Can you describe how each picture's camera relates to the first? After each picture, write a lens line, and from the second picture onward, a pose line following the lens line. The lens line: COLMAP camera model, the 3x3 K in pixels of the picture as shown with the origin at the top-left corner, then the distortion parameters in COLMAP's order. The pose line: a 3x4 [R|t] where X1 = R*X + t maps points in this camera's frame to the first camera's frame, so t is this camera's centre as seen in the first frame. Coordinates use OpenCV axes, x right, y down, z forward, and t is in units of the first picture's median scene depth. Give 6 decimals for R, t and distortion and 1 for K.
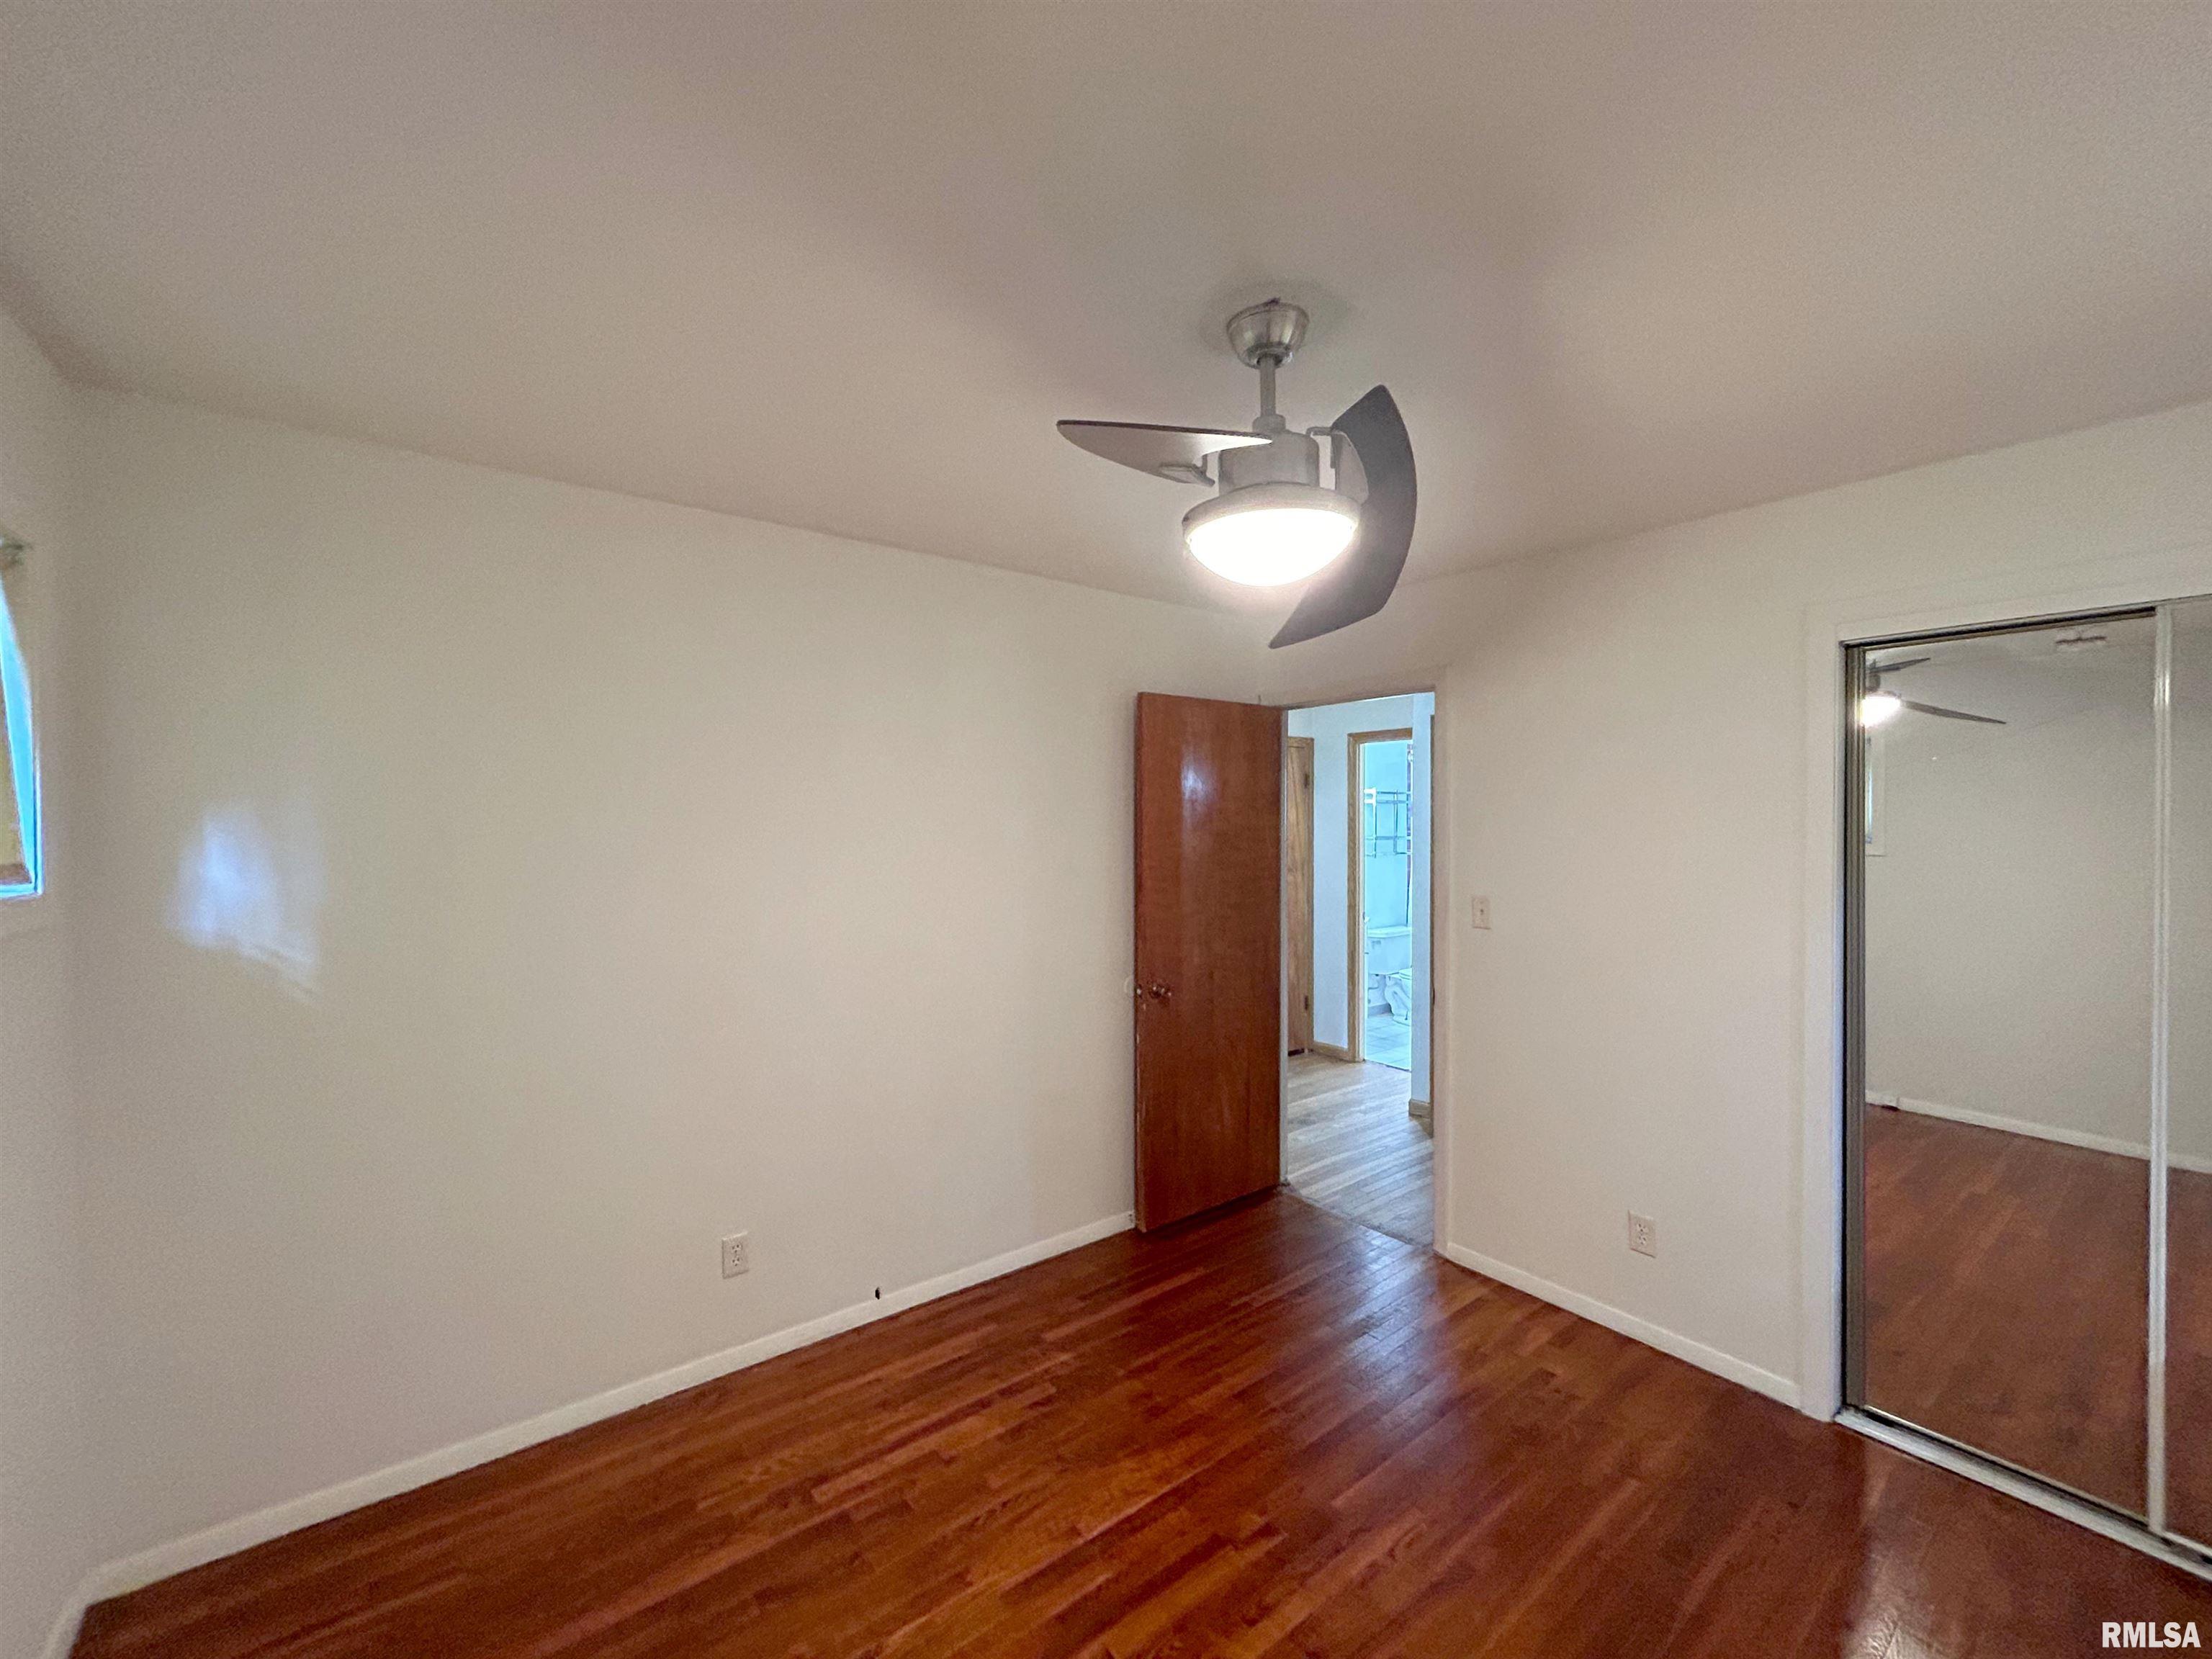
lens RADIAL K [[891.2, 0, 1099.7], [0, 891.2, 827.4], [0, 0, 1]] dist [0.000186, 0.000132]
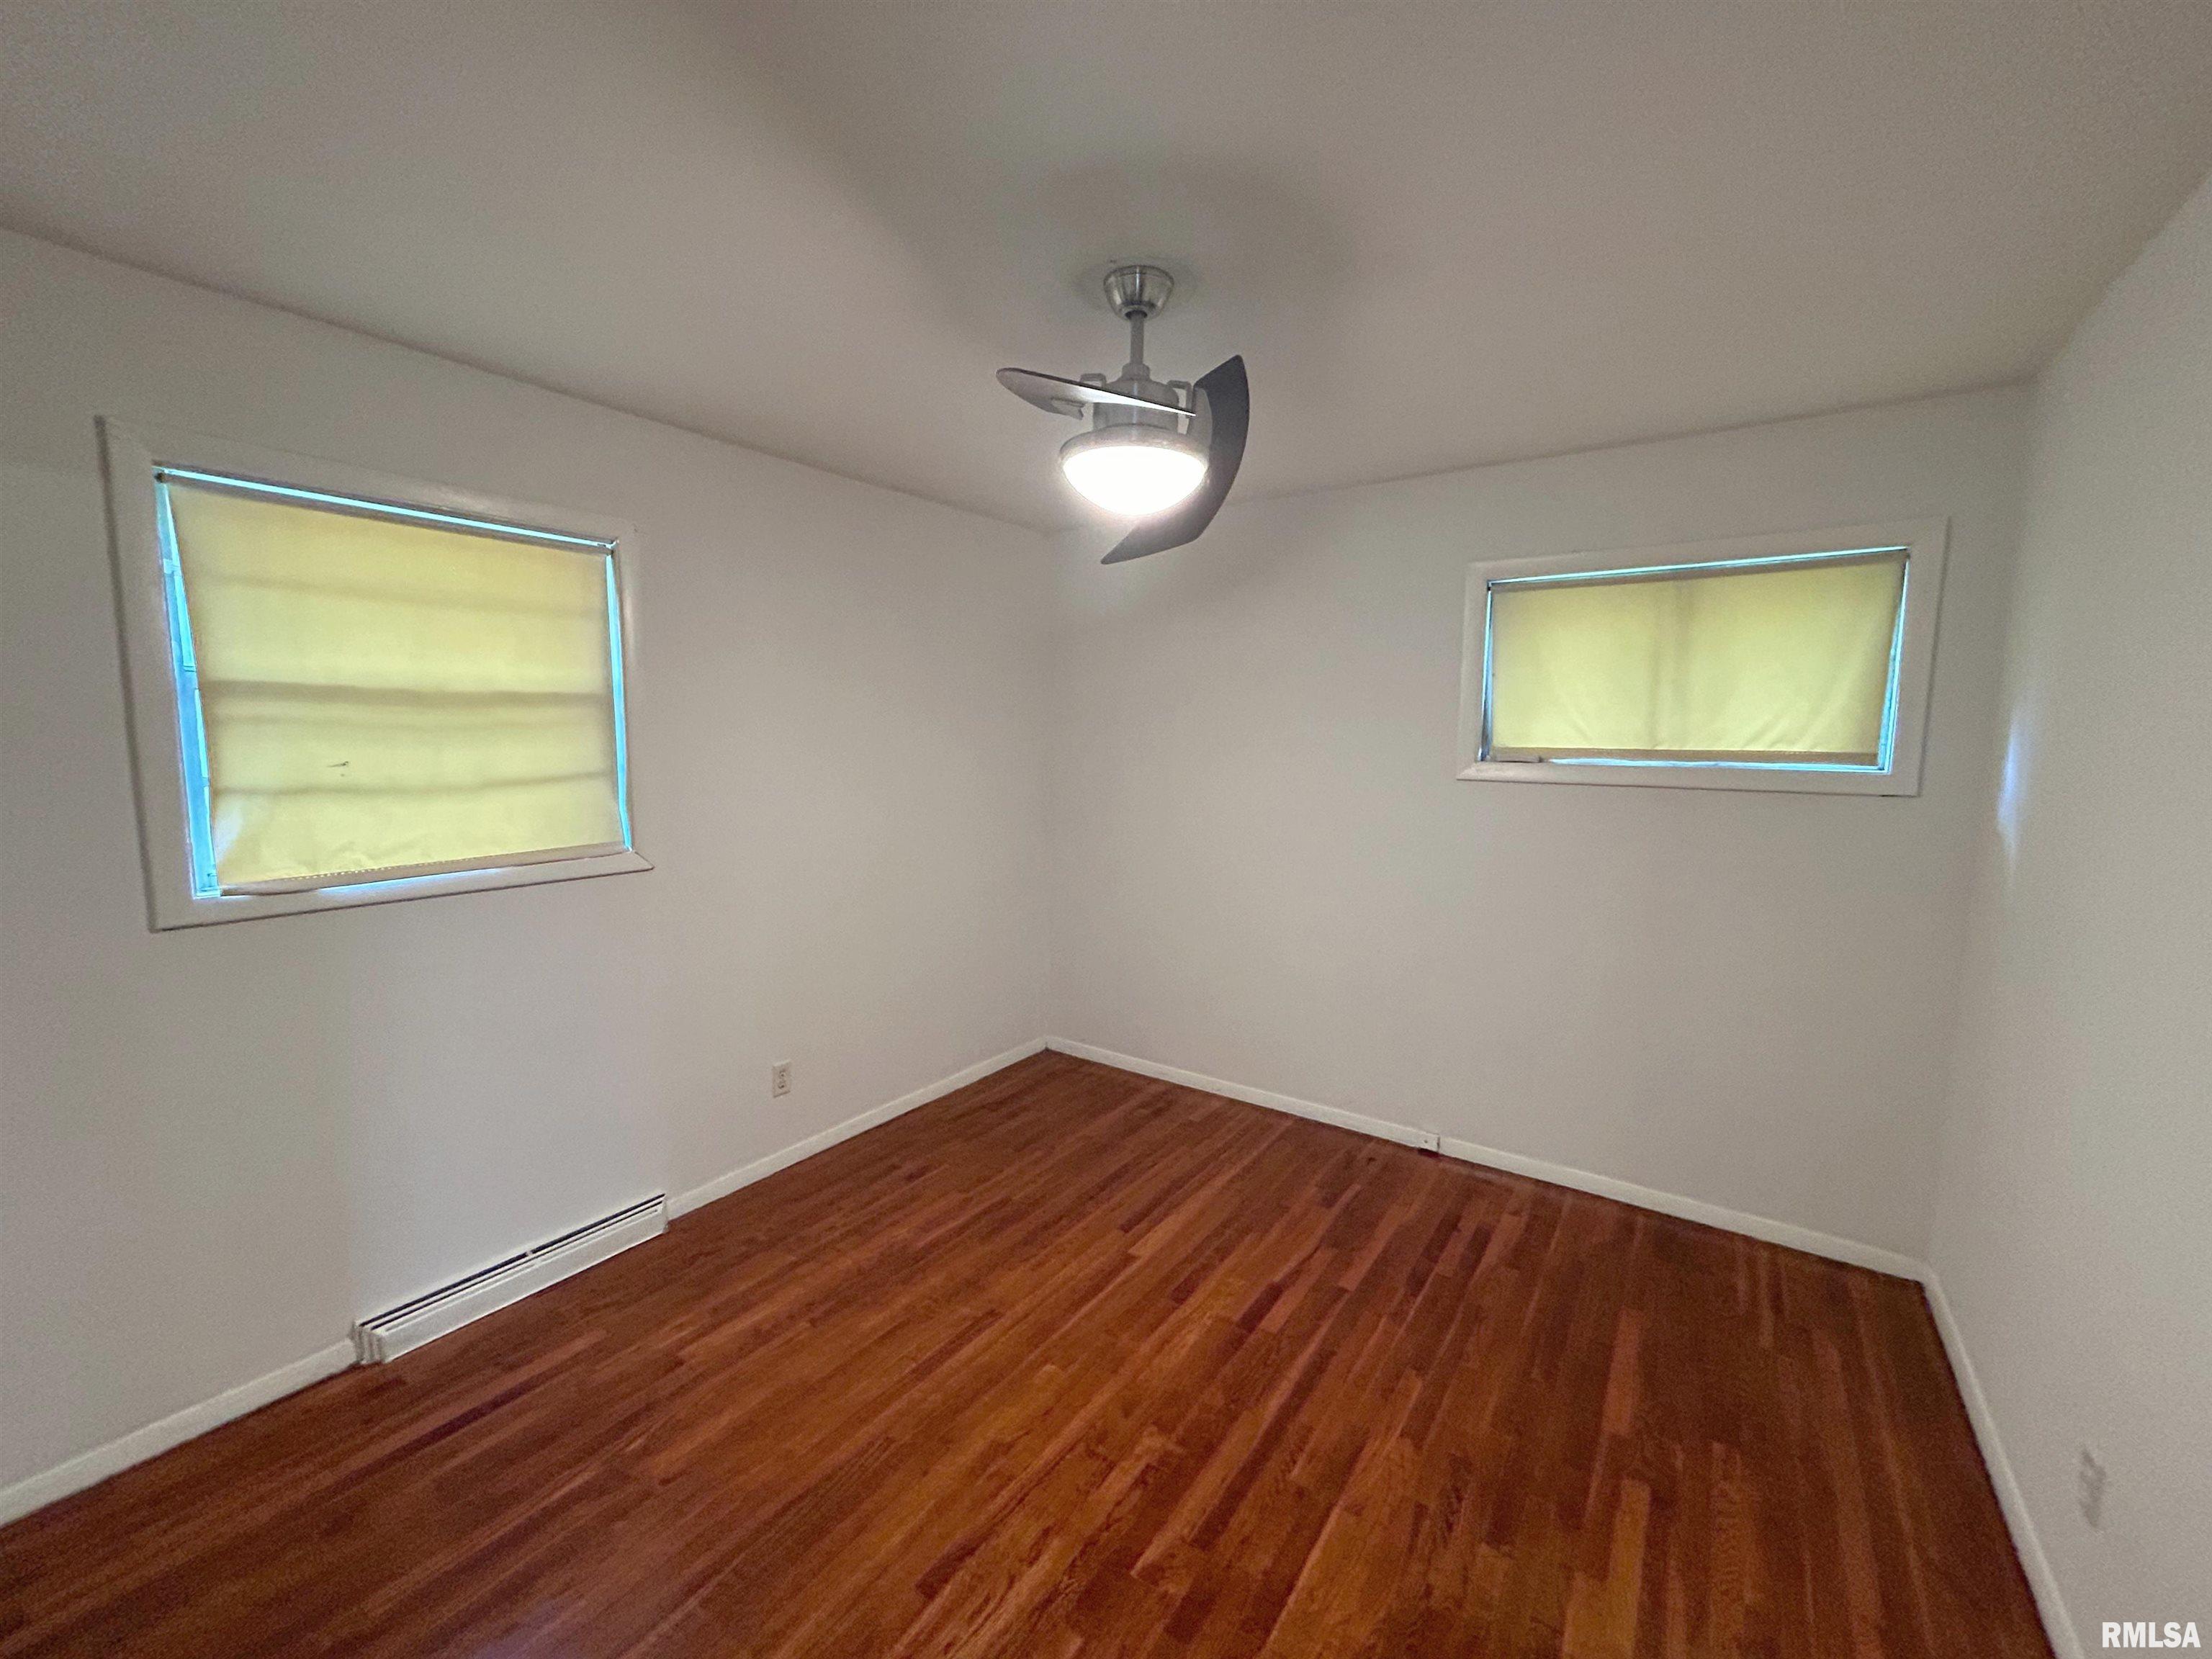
lens RADIAL K [[891.2, 0, 1099.7], [0, 891.2, 827.4], [0, 0, 1]] dist [0.000186, 0.000132]
pose [[-0.955134, 0.023697, -0.295224, 0.477471], [-0.012403, 0.992719, 0.119811, -0.000586], [0.295914, 0.118097, -0.947886, 1.735268]]
